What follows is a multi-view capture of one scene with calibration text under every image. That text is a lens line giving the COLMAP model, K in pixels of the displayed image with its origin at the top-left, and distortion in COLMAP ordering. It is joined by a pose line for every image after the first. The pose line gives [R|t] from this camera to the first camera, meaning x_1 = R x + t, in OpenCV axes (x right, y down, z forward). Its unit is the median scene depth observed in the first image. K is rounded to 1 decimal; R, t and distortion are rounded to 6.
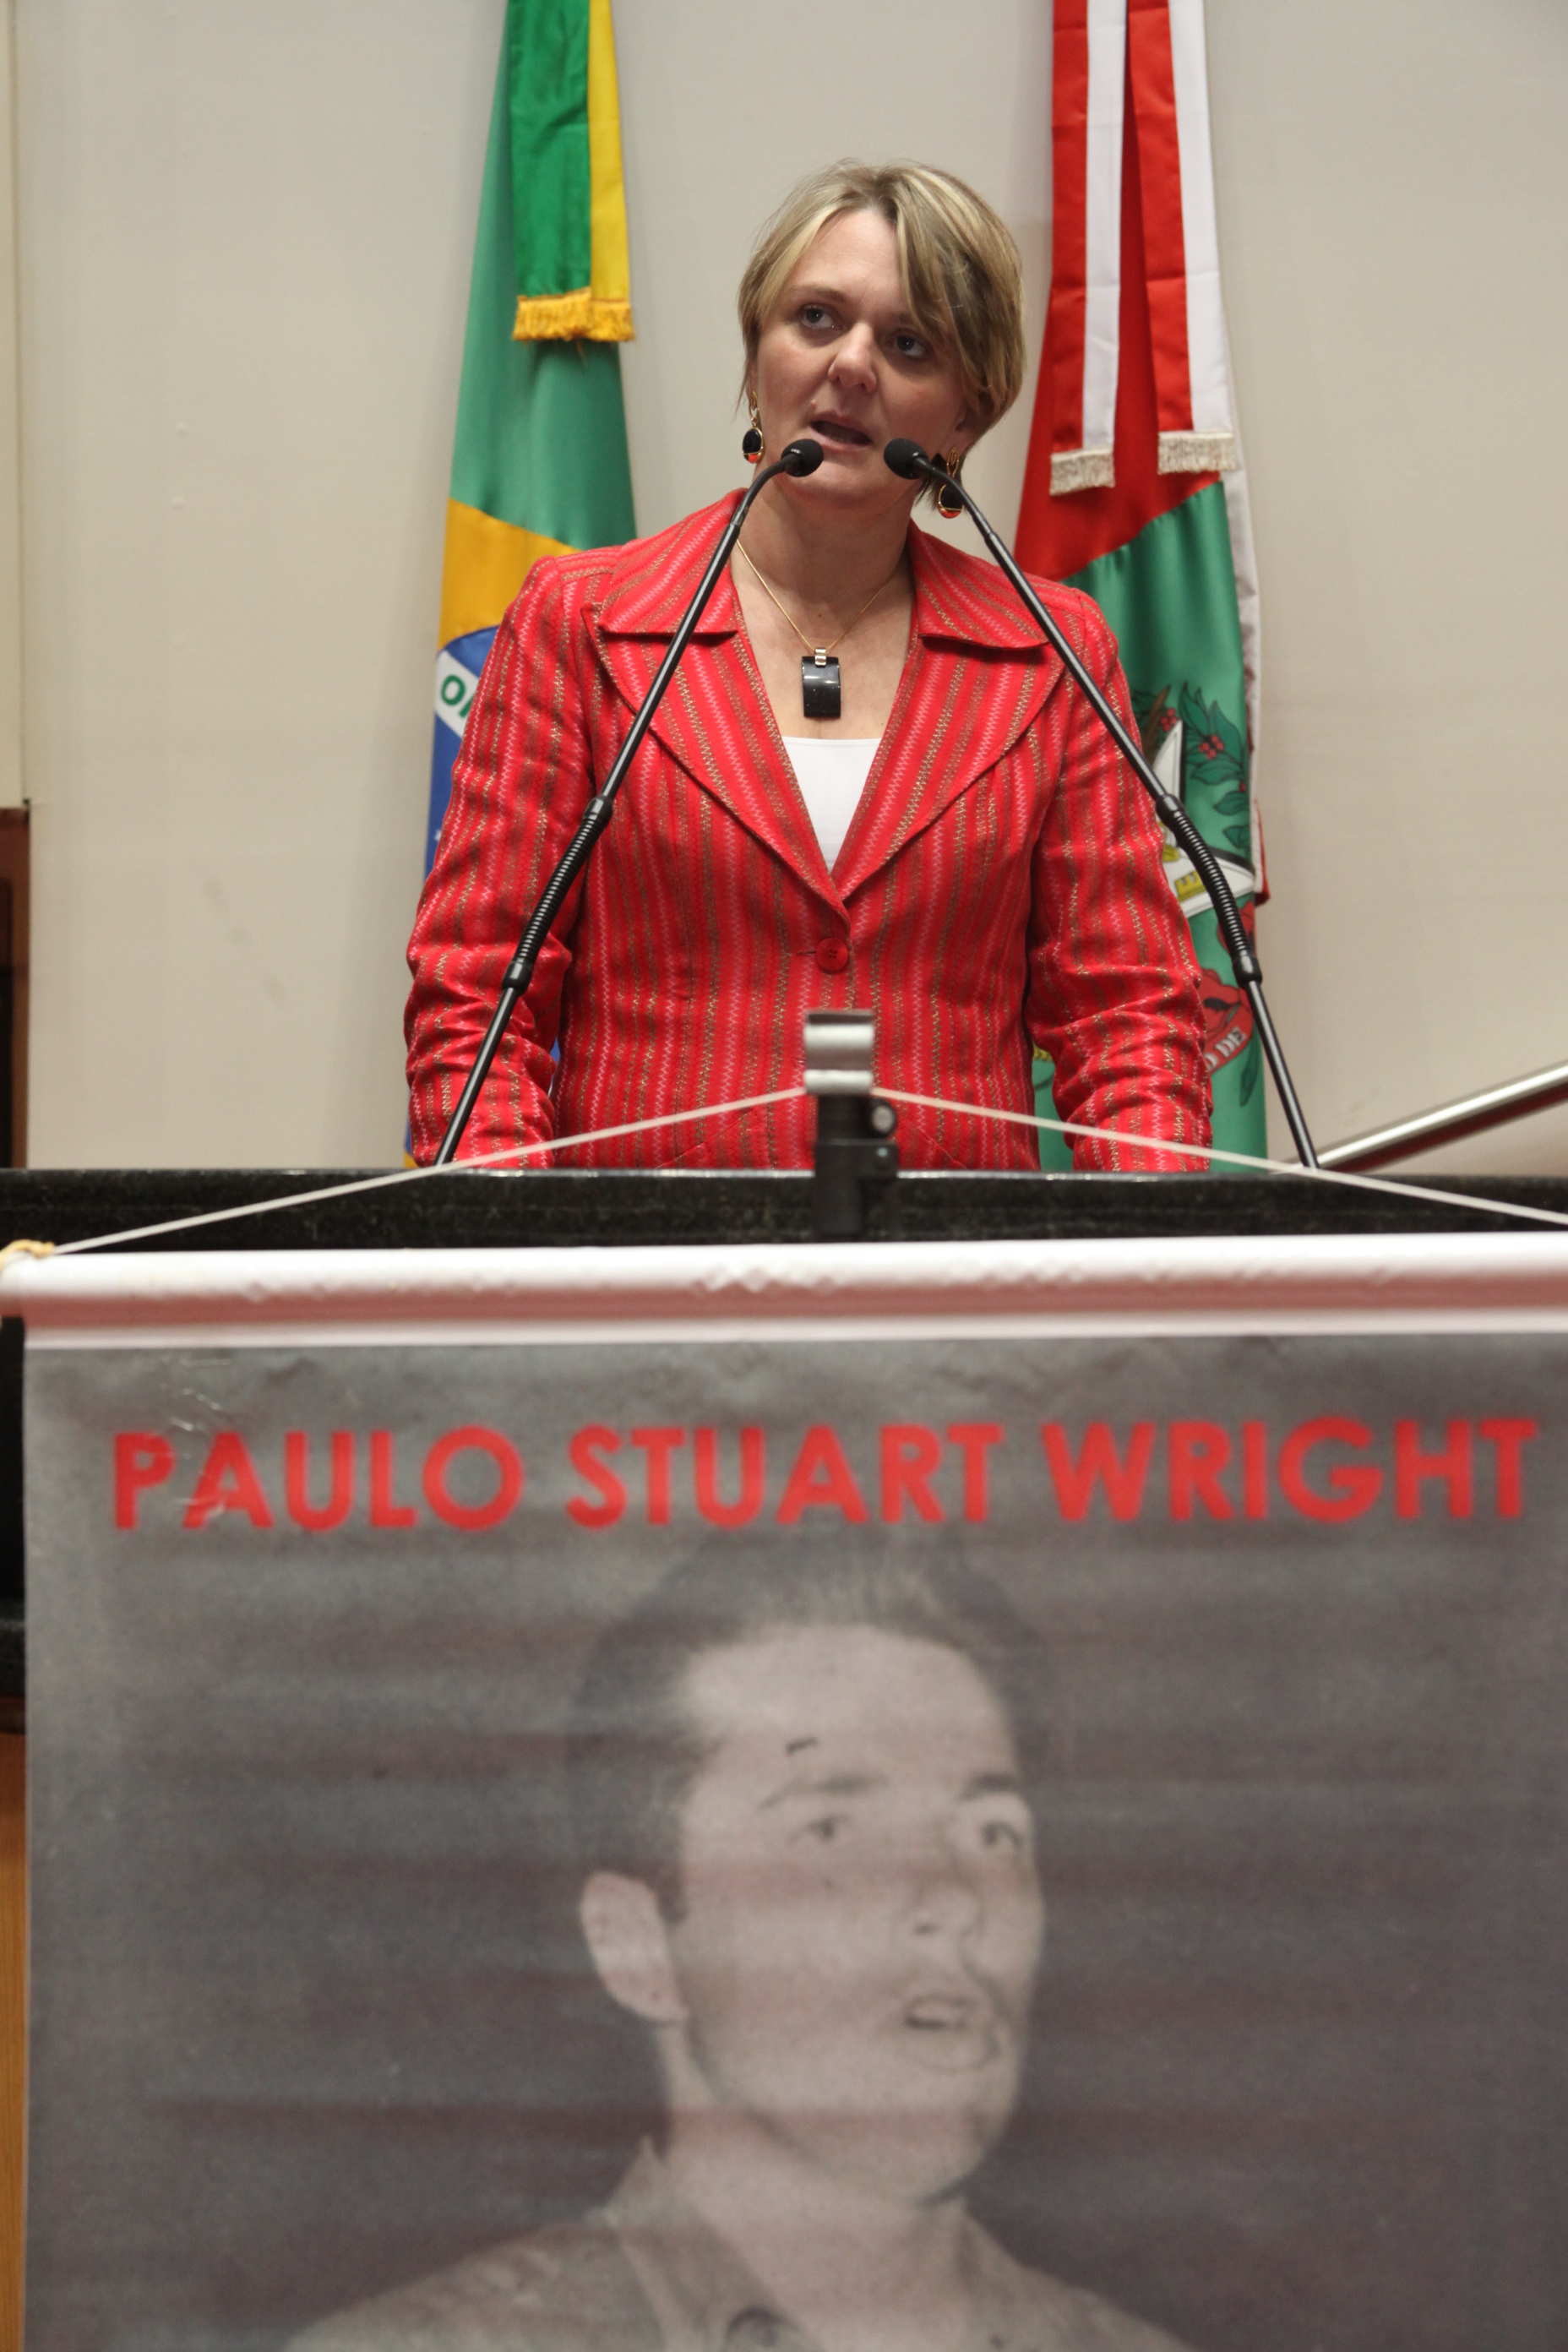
lens RADIAL K [[4704.9, 0, 769.5], [0, 4704.9, 1243.2], [0, 0, 1]] dist [0.244602, 0.000000]
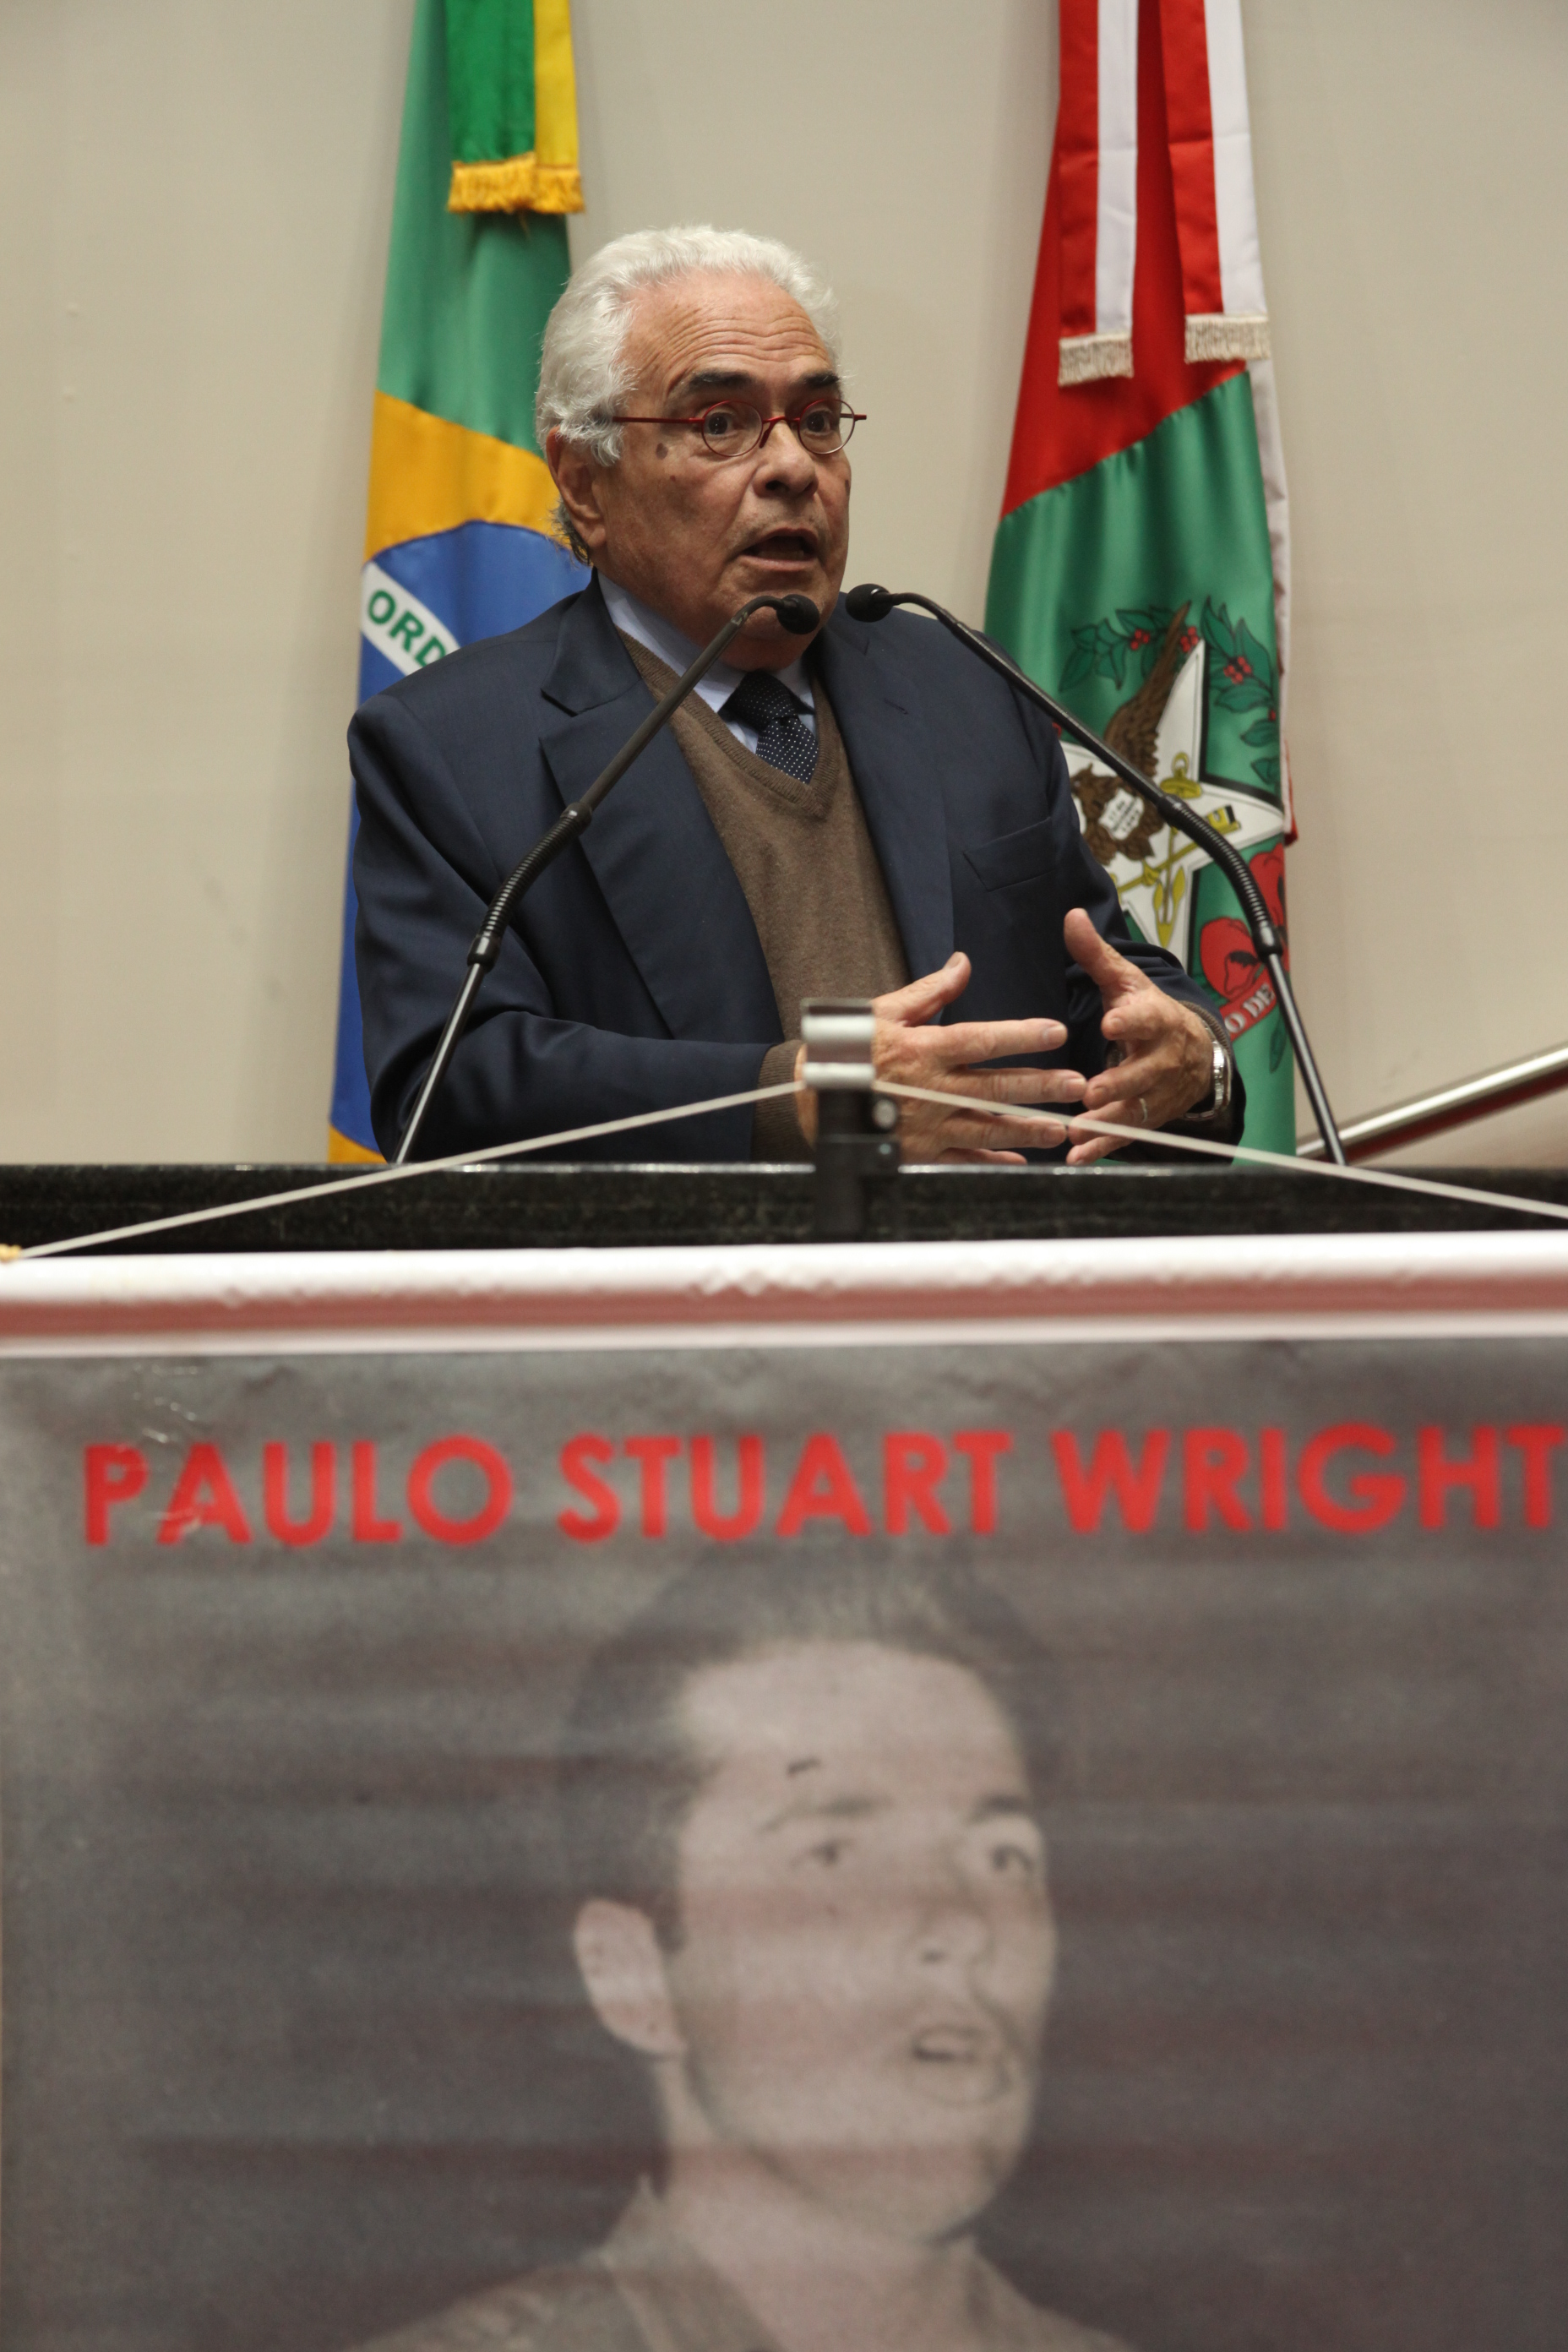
lens RADIAL K [[5546.2, 0, 770.3], [0, 5546.2, 1232.6], [0, 0, 1]] dist [0.321398, 0.000000]
pose [[0.999961, -0.004039, 0.007852, -0.008390], [0.004026, 0.999990, 0.001698, -0.004304], [-0.007859, -0.001667, 0.999968, -0.132432]]
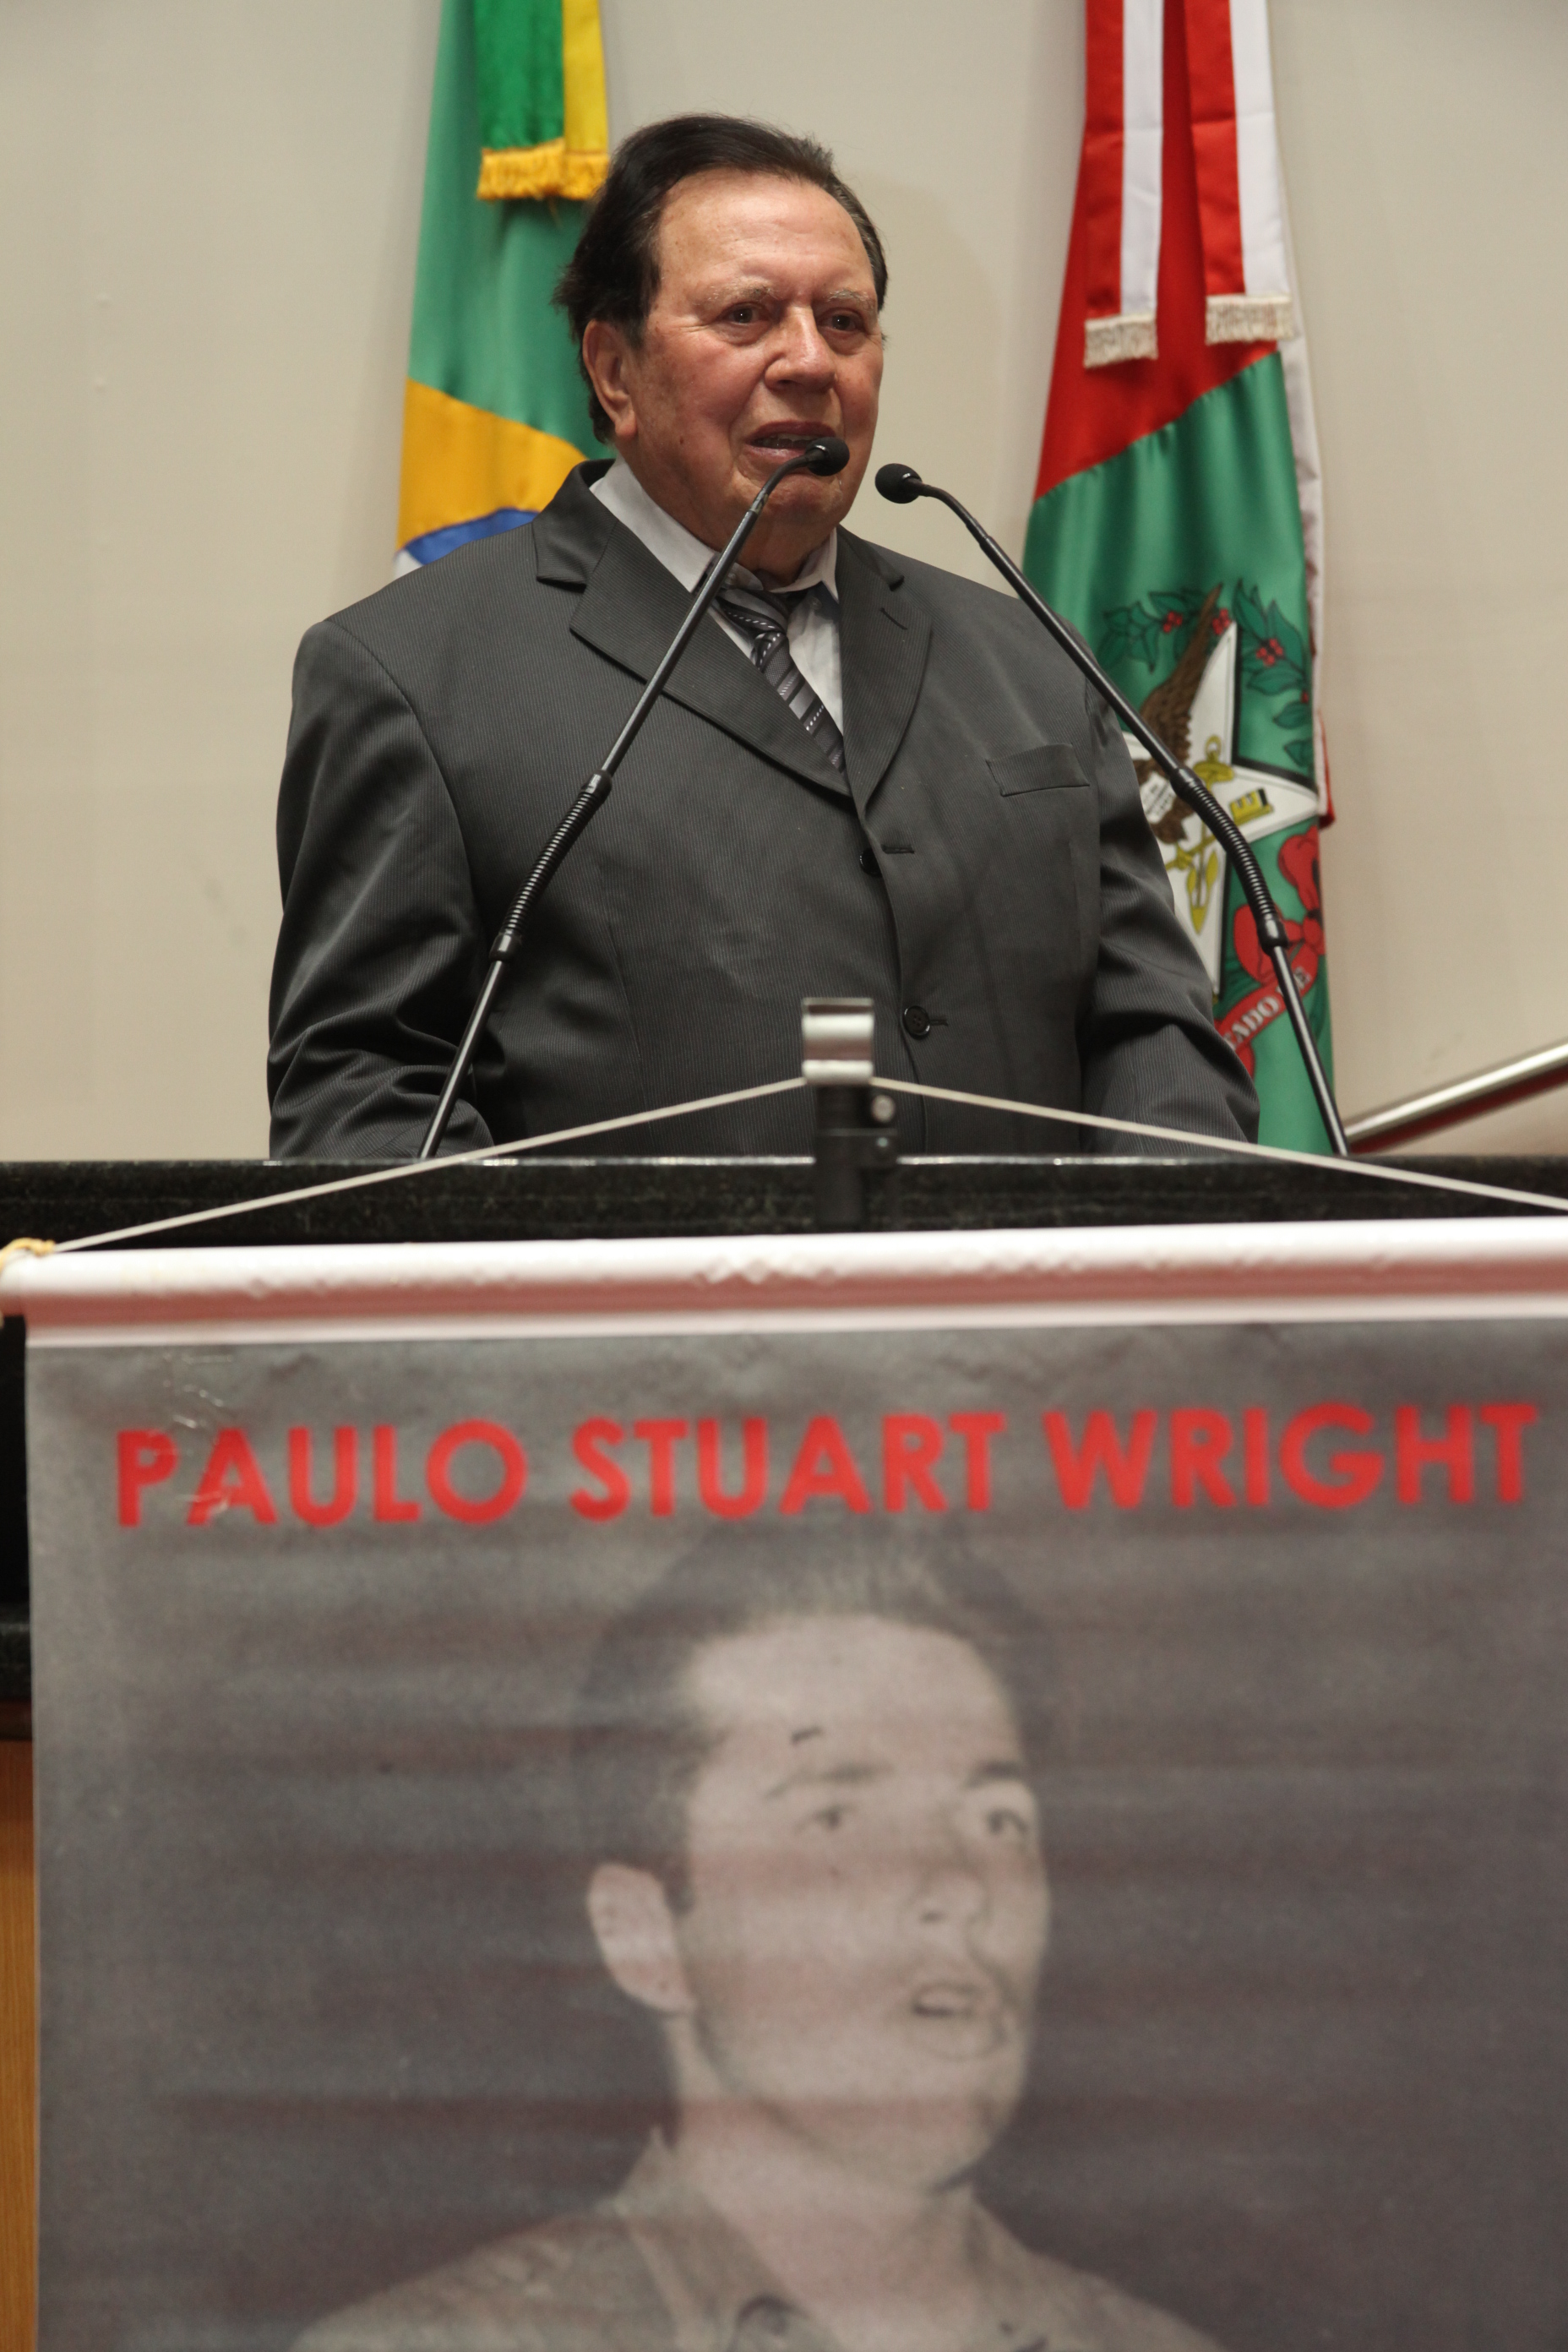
lens RADIAL K [[5676.0, 0, 777.7], [0, 5676.0, 1221.4], [0, 0, 1]] dist [0.383194, 0.000000]
pose [[0.999955, -0.009446, -0.000534, 0.002276], [0.009448, 0.999950, 0.003152, -0.006620], [0.000505, -0.003157, 0.999995, -0.209195]]
